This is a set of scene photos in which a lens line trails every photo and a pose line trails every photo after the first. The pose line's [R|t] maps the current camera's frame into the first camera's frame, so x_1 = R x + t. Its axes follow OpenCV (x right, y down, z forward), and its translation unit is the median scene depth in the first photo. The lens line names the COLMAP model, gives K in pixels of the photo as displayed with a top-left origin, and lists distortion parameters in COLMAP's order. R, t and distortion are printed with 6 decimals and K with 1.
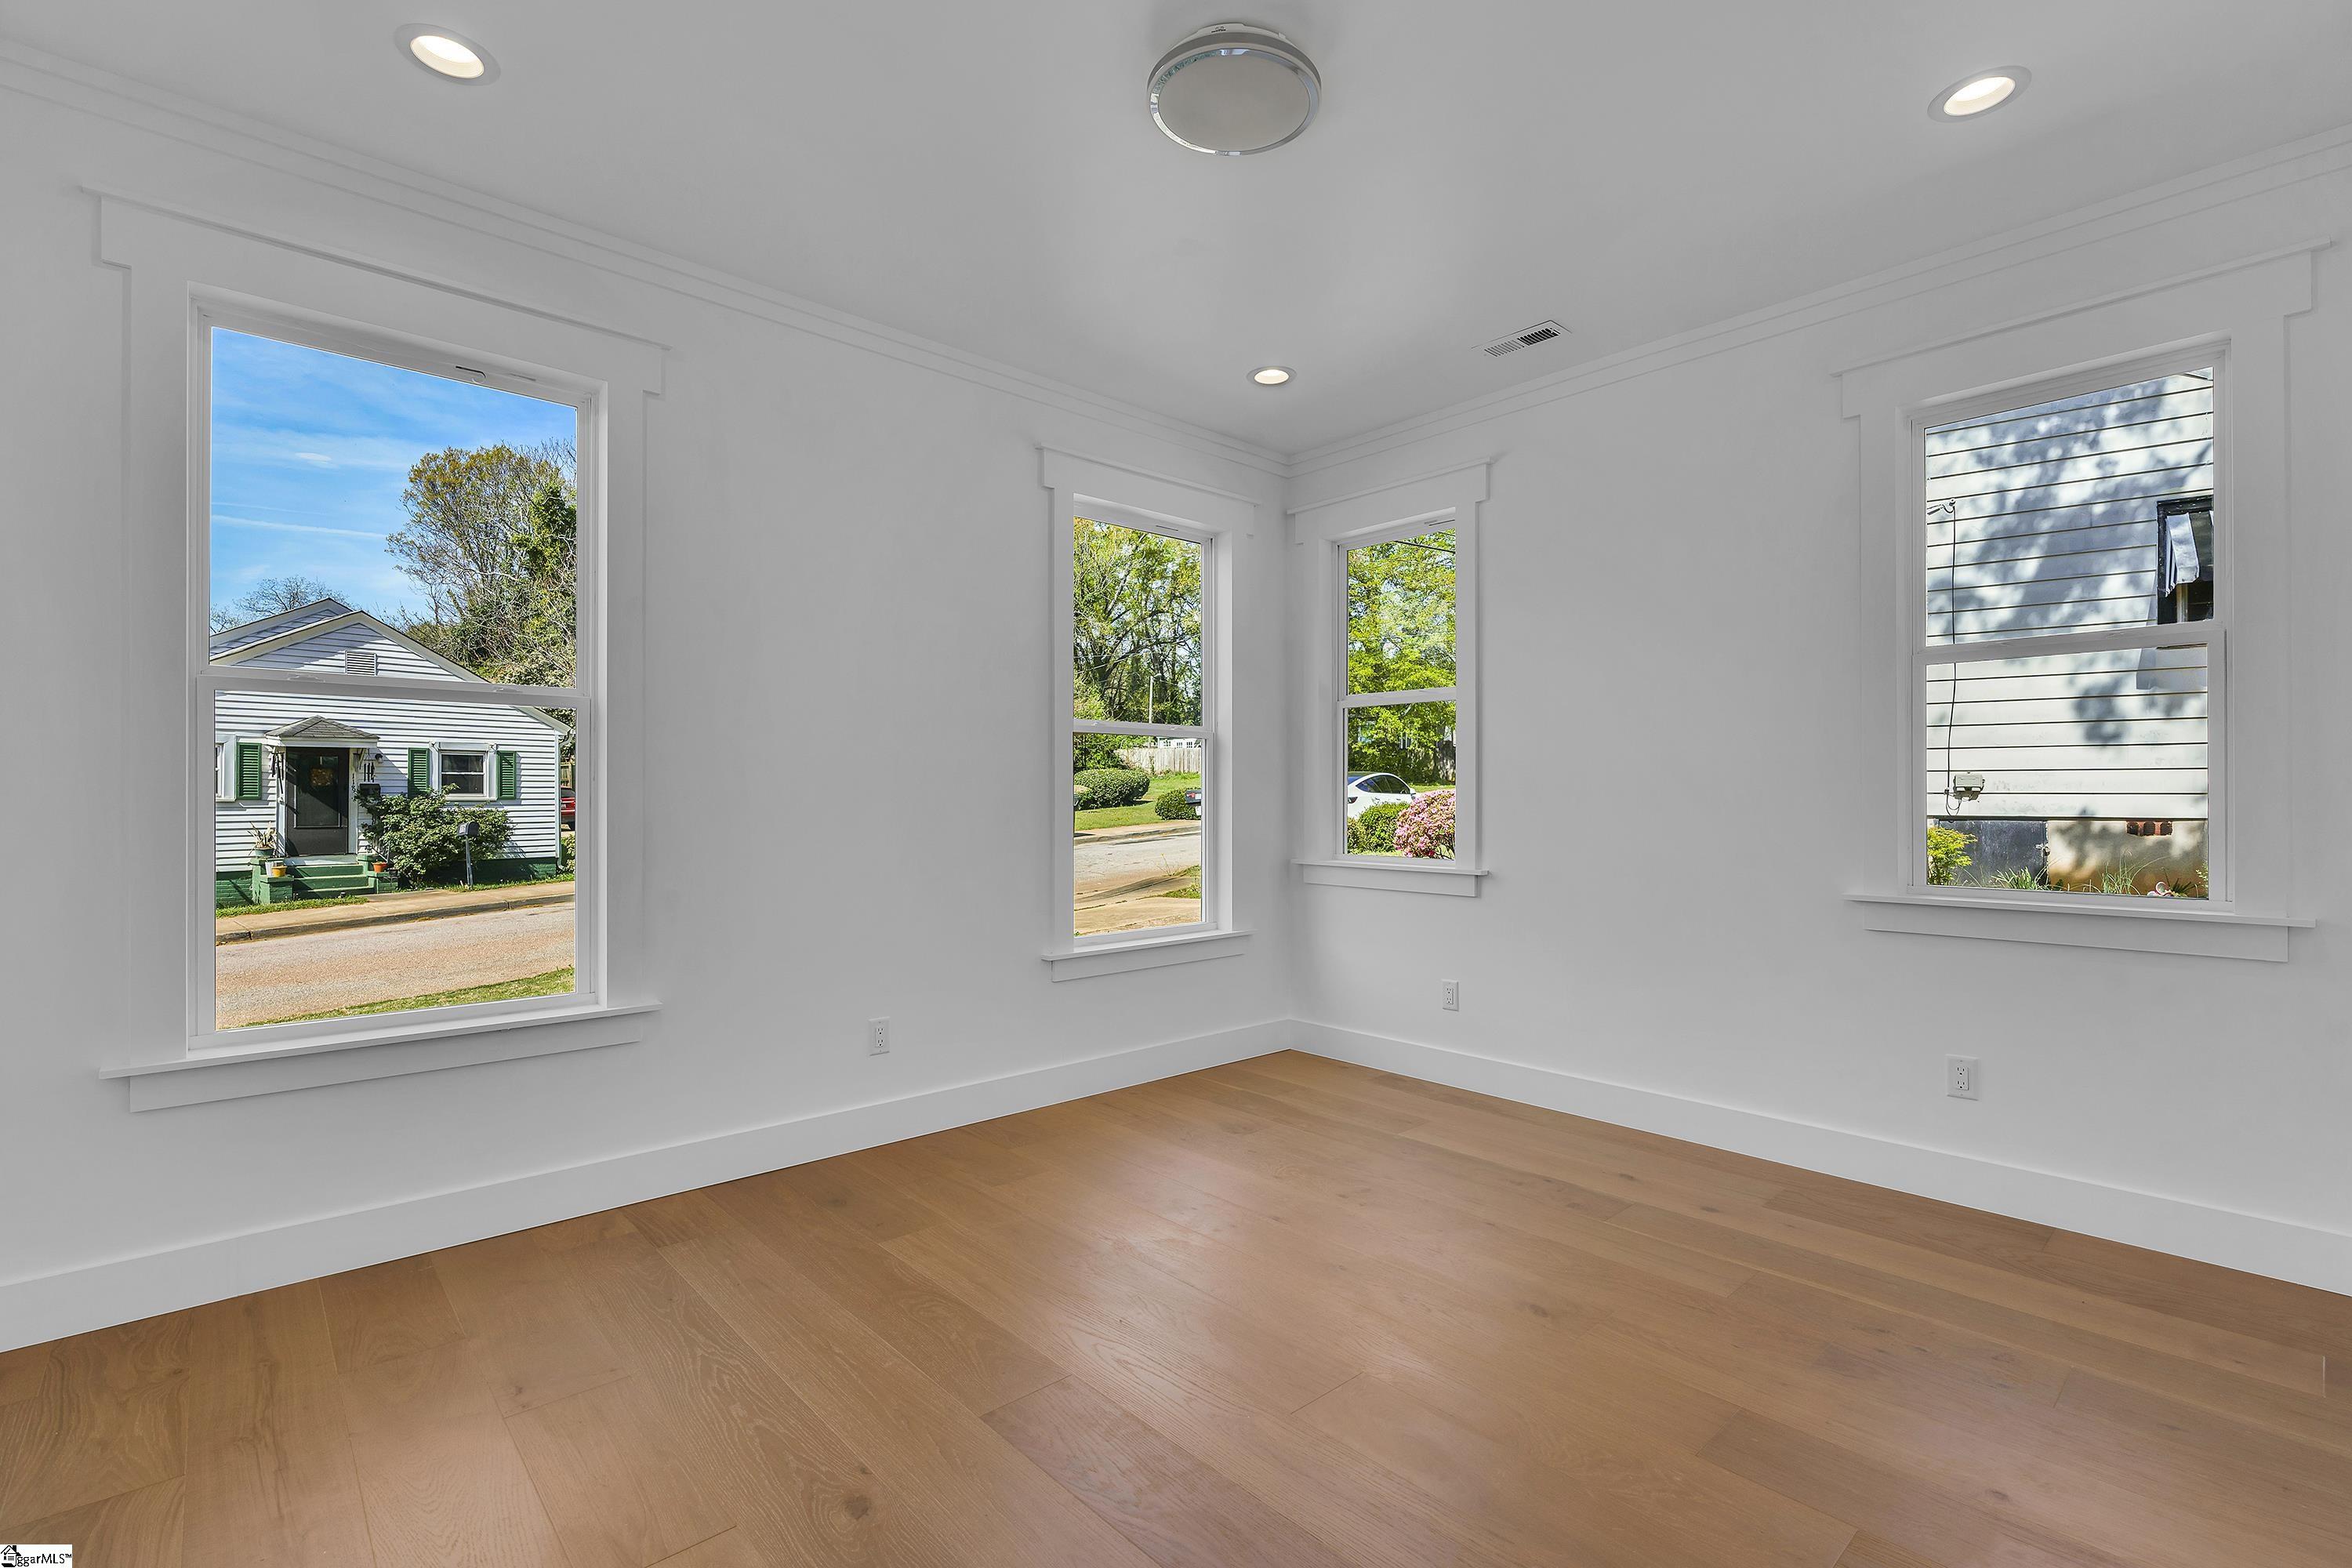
lens RADIAL K [[1040.1, 0, 1161.2], [0, 1040.1, 781.9], [0, 0, 1]] dist [-0.001274, -0.000051]
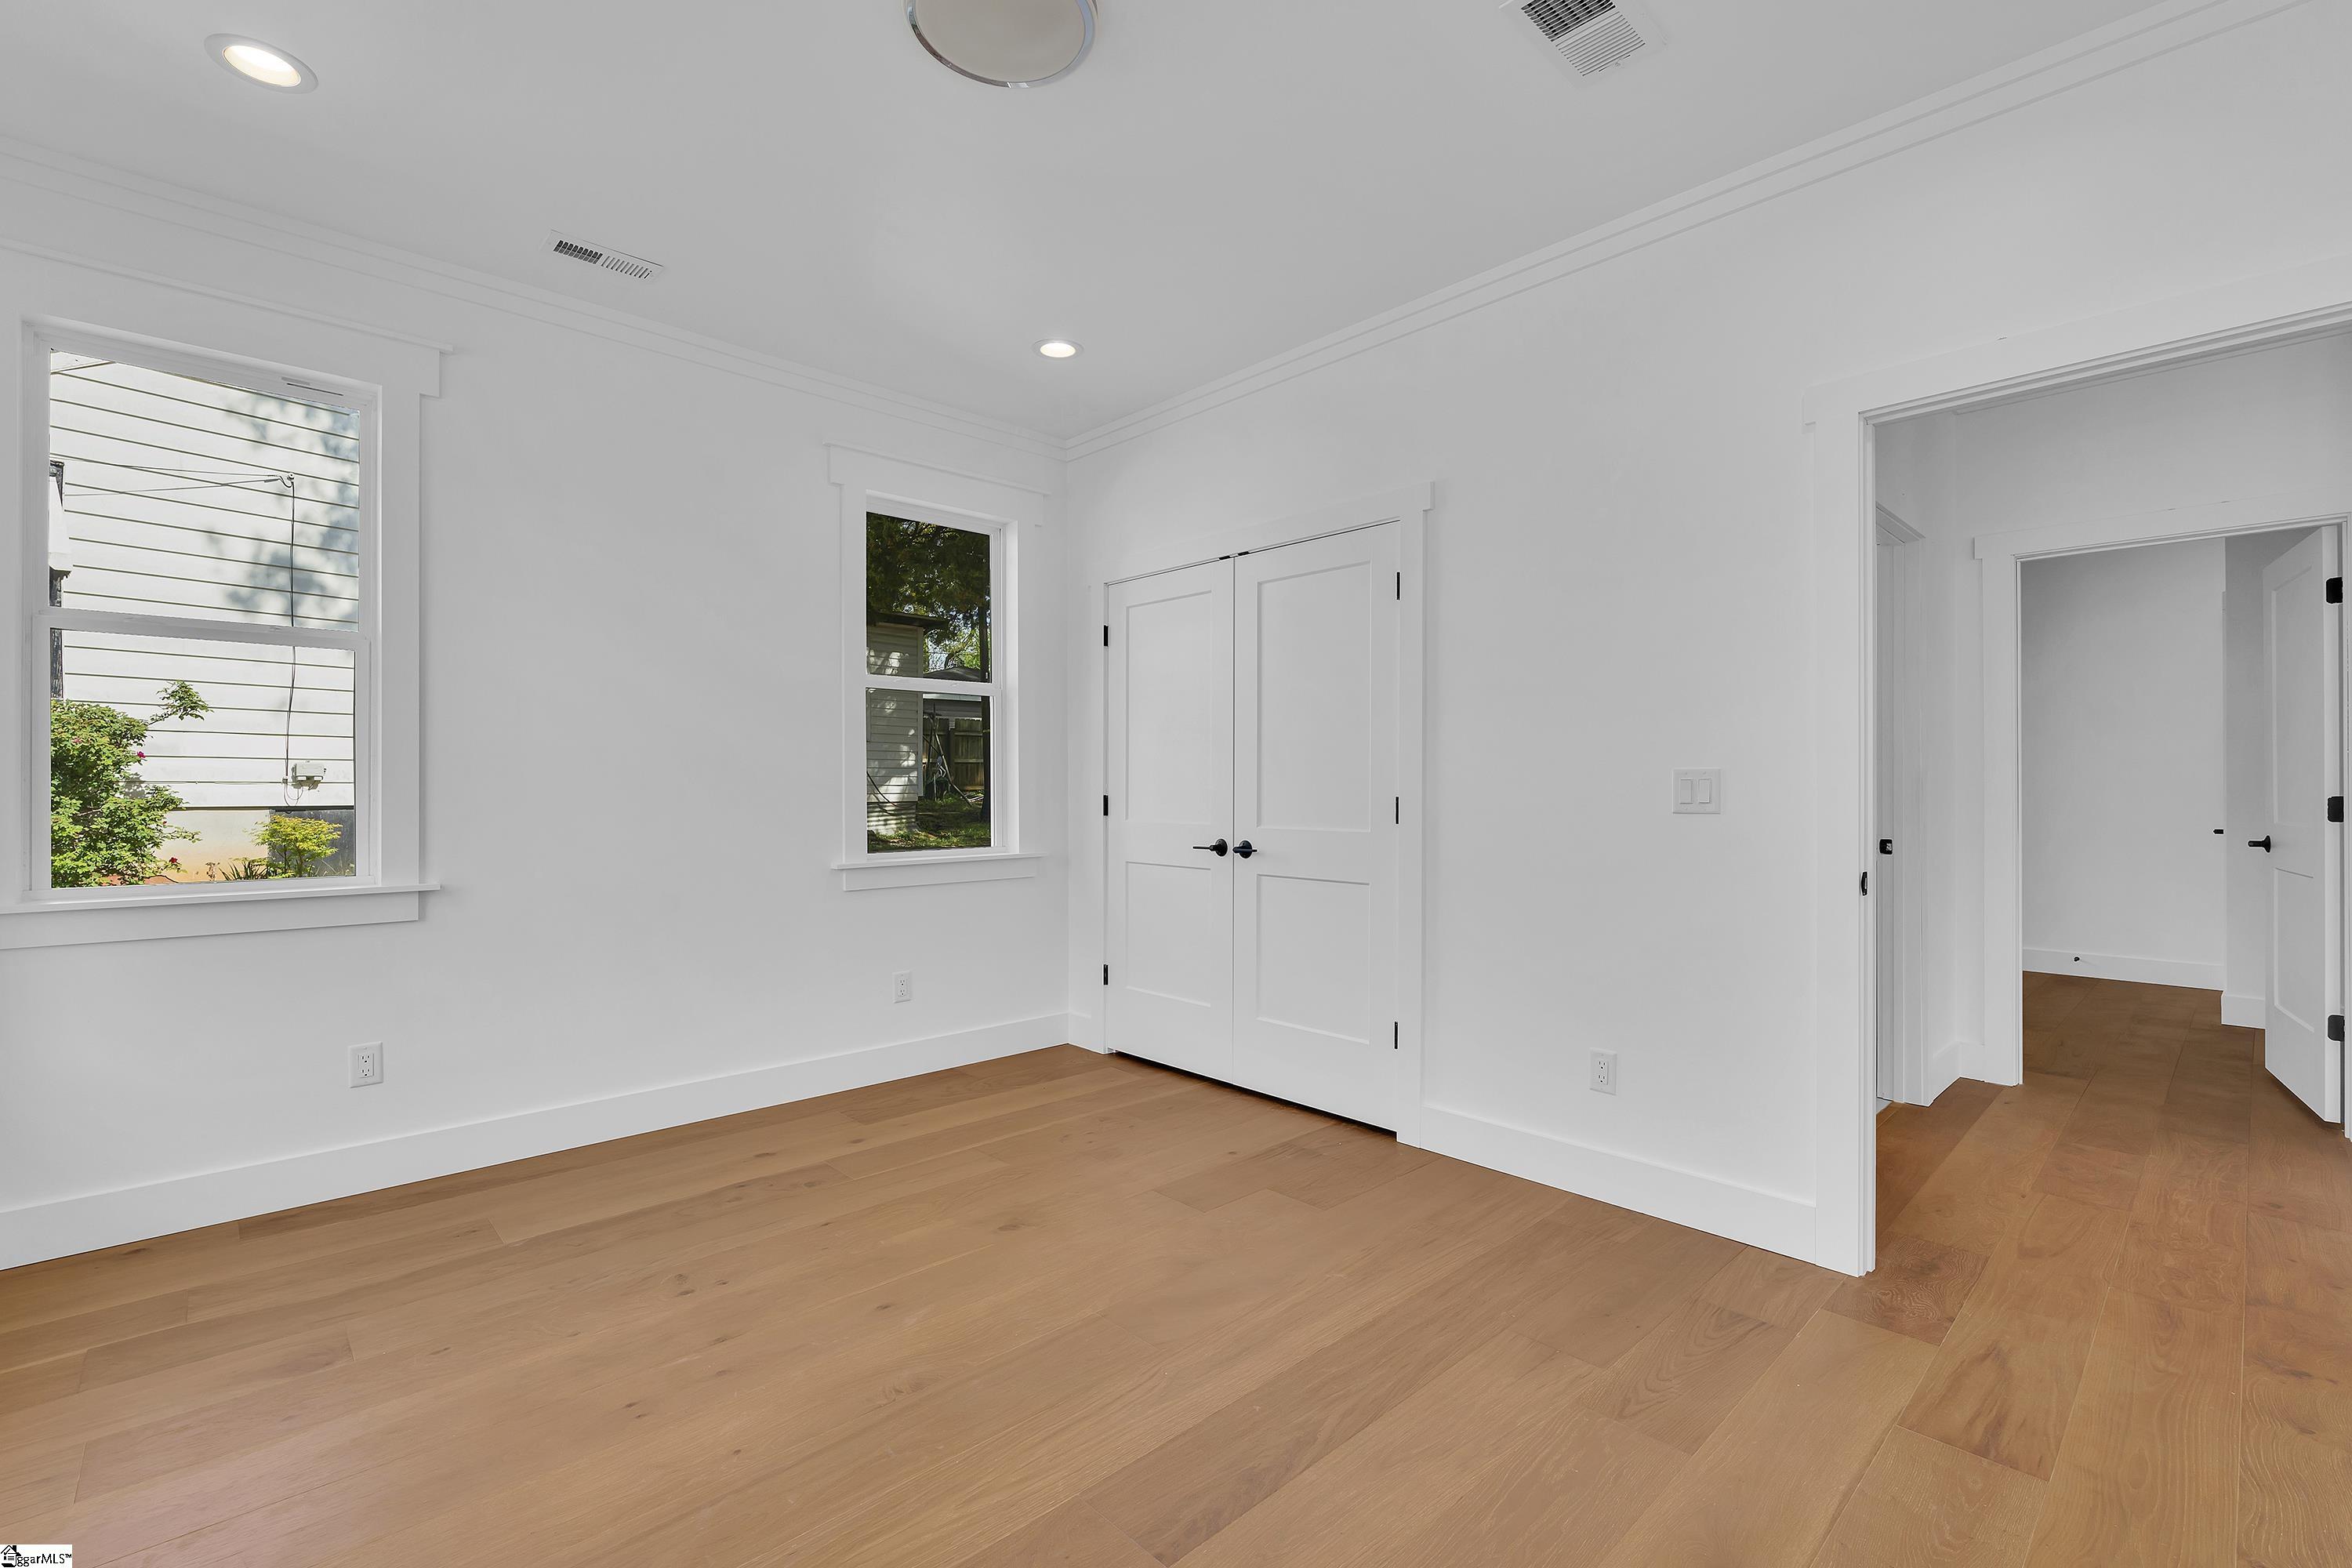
lens RADIAL K [[1040.1, 0, 1161.2], [0, 1040.1, 781.9], [0, 0, 1]] dist [-0.001274, -0.000051]
pose [[-0.008481, 0.003942, 0.999956, -0.204825], [-0.014948, 0.999880, -0.004068, 0.002381], [-0.999852, -0.014982, -0.008421, 0.213987]]
